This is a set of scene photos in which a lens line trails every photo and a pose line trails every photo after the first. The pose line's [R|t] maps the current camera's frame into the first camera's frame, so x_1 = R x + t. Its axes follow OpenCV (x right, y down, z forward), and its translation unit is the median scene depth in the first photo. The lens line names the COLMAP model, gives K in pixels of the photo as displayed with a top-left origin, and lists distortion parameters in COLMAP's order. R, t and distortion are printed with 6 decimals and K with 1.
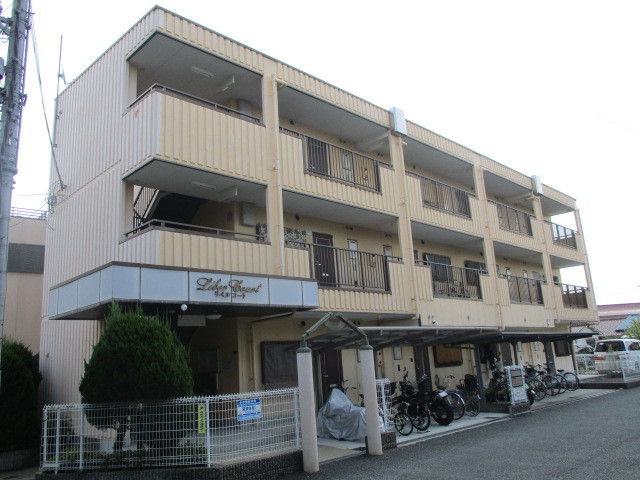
lens RADIAL K [[519.8, 0, 319.4], [0, 519.8, 238.9], [0, 0, 1]] dist [-0.014180, 0.003785]
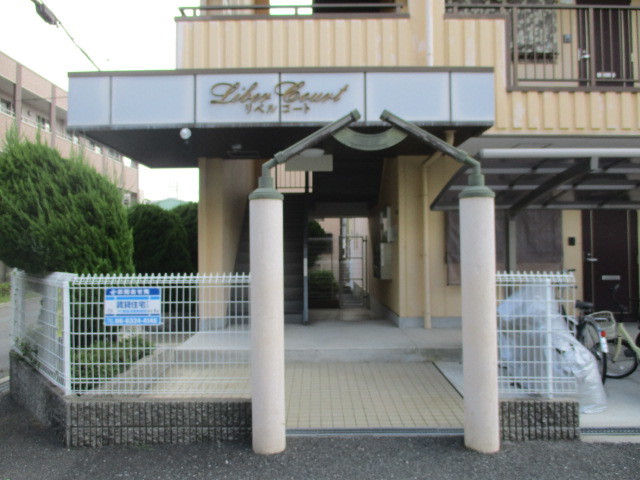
lens RADIAL K [[519.8, 0, 321.3], [0, 519.8, 226.7], [0, 0, 1]] dist [-0.014180, 0.003785]
pose [[0.712219, 0.025677, -0.701487, 0.269611], [0.130467, 0.977076, 0.168227, 0.143752], [0.689726, -0.211335, 0.692543, 0.599281]]
